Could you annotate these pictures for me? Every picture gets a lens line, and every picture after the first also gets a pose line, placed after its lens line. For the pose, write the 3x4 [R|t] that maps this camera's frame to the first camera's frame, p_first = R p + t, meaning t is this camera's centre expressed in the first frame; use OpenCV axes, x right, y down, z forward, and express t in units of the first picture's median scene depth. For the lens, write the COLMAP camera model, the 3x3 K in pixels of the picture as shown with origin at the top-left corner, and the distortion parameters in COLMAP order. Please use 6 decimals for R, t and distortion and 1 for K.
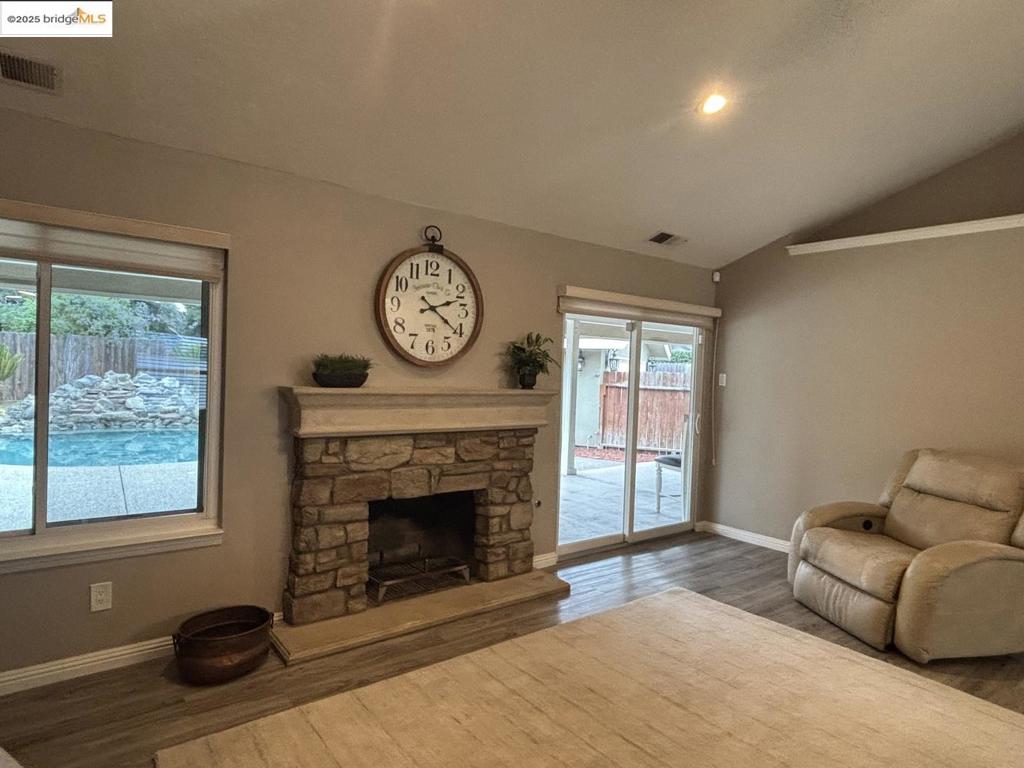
lens RADIAL K [[600.1, 0, 510.8], [0, 600.1, 381.5], [0, 0, 1]] dist [-0.006396, -0.004415]
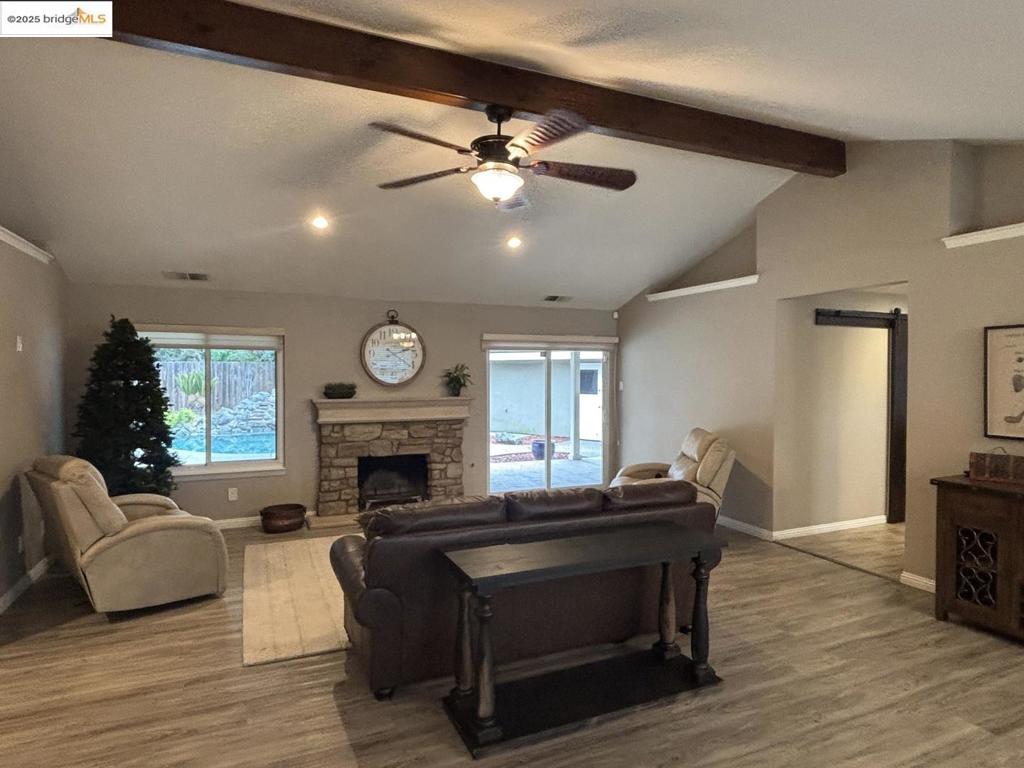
lens RADIAL K [[600.1, 0, 513.1], [0, 600.1, 383.5], [0, 0, 1]] dist [-0.006396, -0.004415]
pose [[0.971062, -0.030303, -0.236897, 0.679750], [0.029130, 0.999540, -0.008452, -0.006554], [0.237045, 0.001306, 0.971498, -0.725028]]
